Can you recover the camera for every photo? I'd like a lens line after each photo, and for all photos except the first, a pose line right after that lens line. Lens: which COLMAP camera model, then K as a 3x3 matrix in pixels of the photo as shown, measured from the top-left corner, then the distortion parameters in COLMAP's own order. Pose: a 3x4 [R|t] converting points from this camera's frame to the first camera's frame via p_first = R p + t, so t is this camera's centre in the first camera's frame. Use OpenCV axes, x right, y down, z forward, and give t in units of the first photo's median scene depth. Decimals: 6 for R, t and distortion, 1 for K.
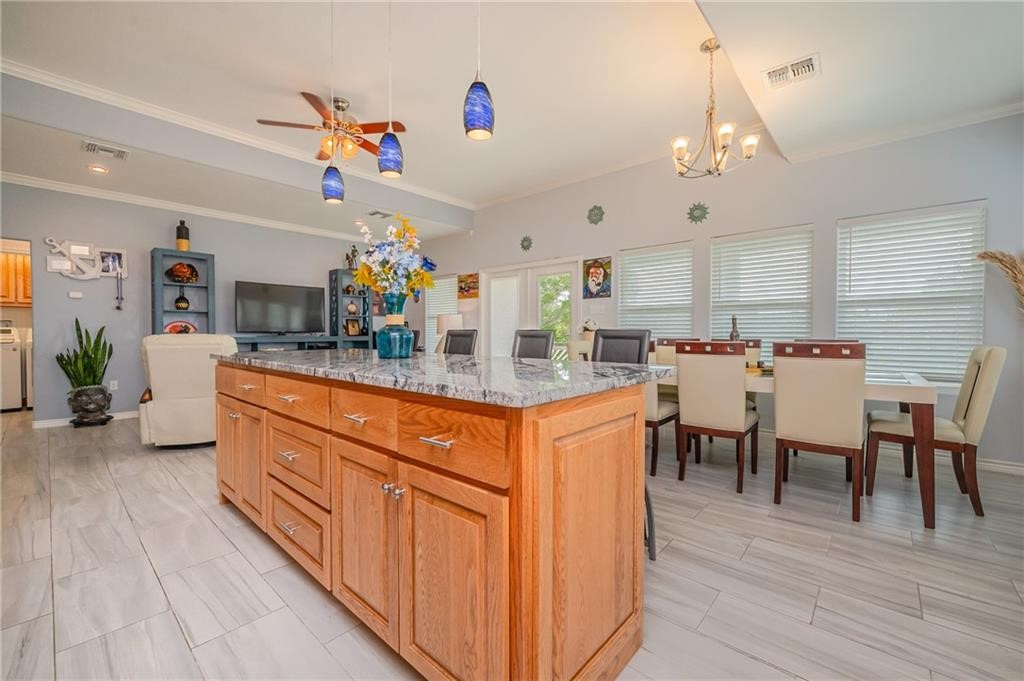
lens RADIAL K [[422.4, 0, 516.5], [0, 422.4, 341.0], [0, 0, 1]] dist [-0.007414, 0.000070]
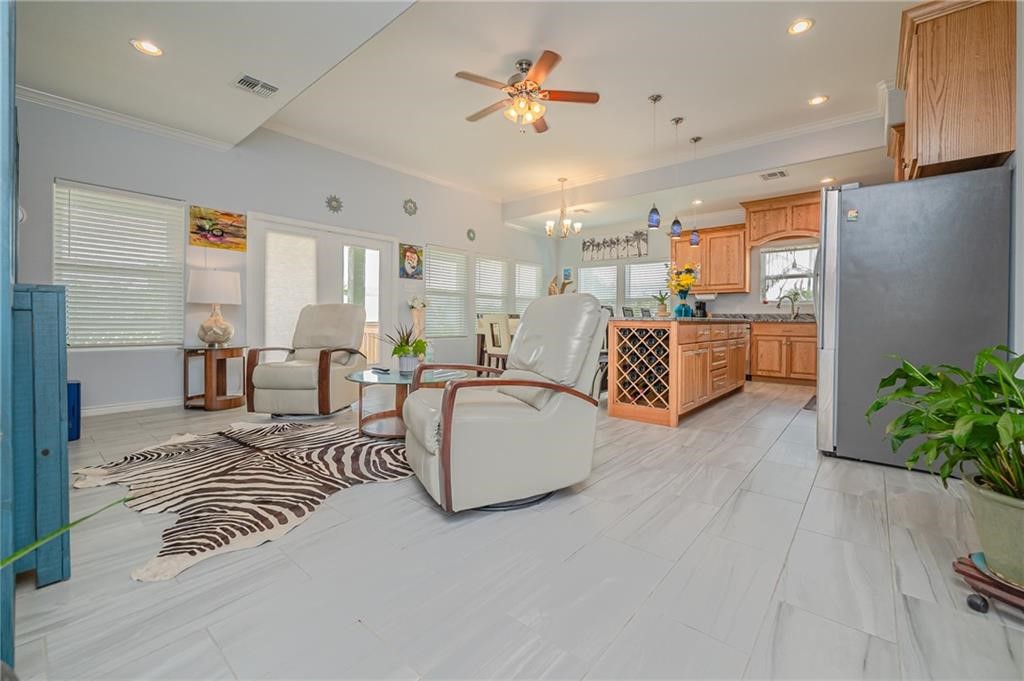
lens RADIAL K [[422.4, 0, 517.6], [0, 422.4, 304.0], [0, 0, 1]] dist [-0.007414, 0.000070]
pose [[-0.022469, 0.029959, 0.999299, -0.968523], [0.000975, 0.999551, -0.029945, 0.002570], [-0.999747, 0.000301, -0.022488, 0.727594]]
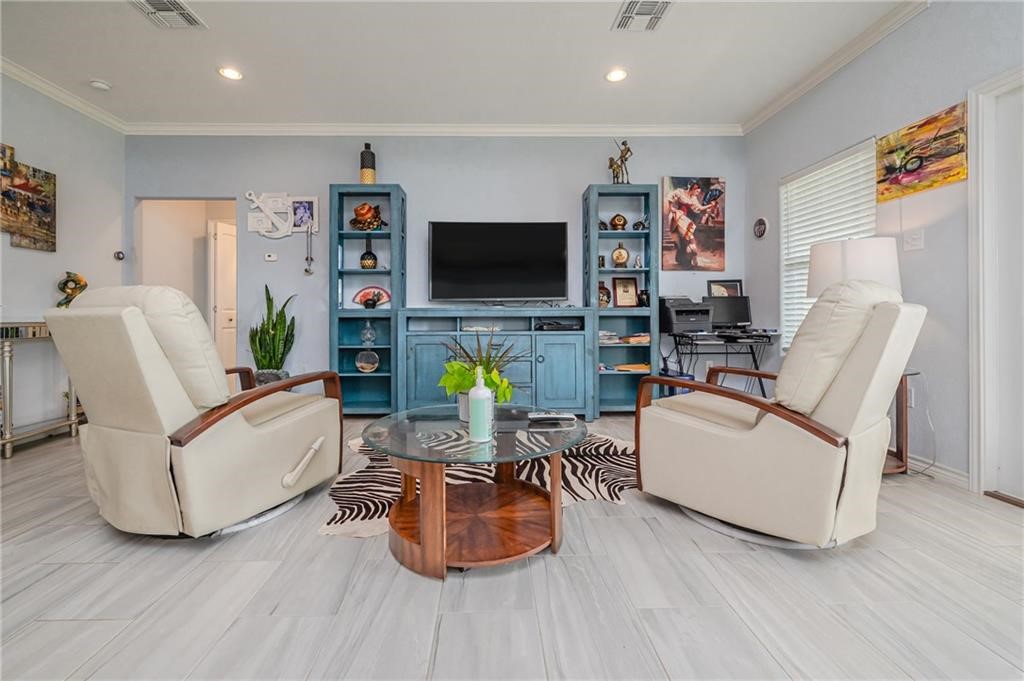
lens RADIAL K [[422.4, 0, 500.7], [0, 422.4, 313.6], [0, 0, 1]] dist [-0.007414, 0.000070]
pose [[0.683175, -0.007674, -0.730214, -0.126834], [-0.007587, 0.999816, -0.017607, 0.009177], [0.730215, 0.017569, 0.682991, 0.667826]]
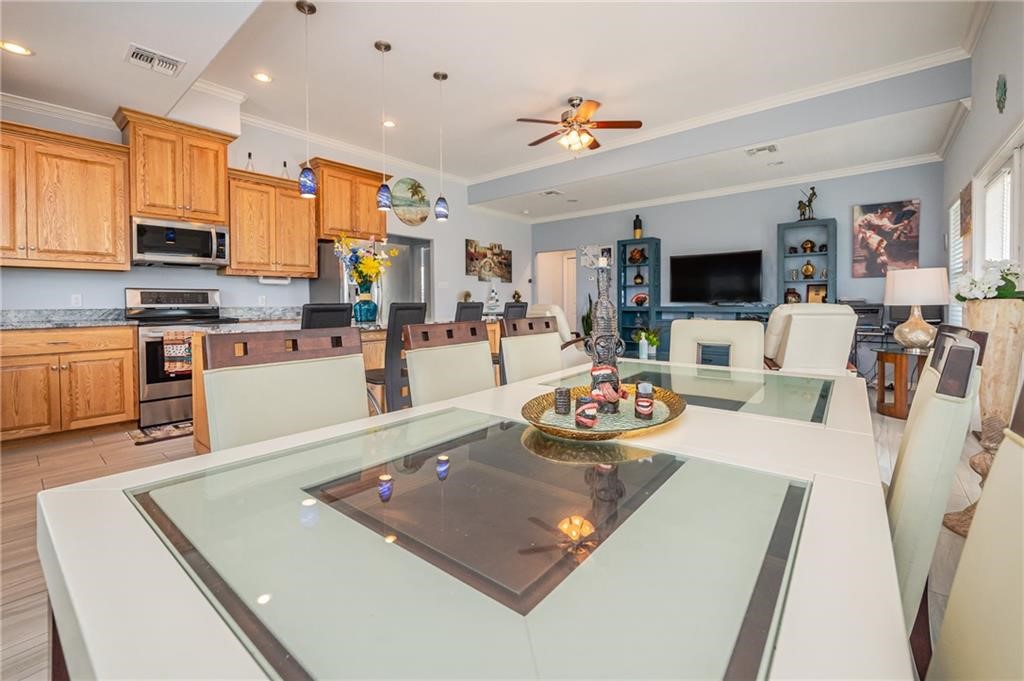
lens RADIAL K [[422.4, 0, 518.7], [0, 422.4, 305.1], [0, 0, 1]] dist [-0.007414, 0.000070]
pose [[0.046680, 0.006410, -0.998889, 0.454357], [-0.013290, 0.999895, 0.005795, -0.014791], [0.998821, 0.013005, 0.046760, 0.569031]]
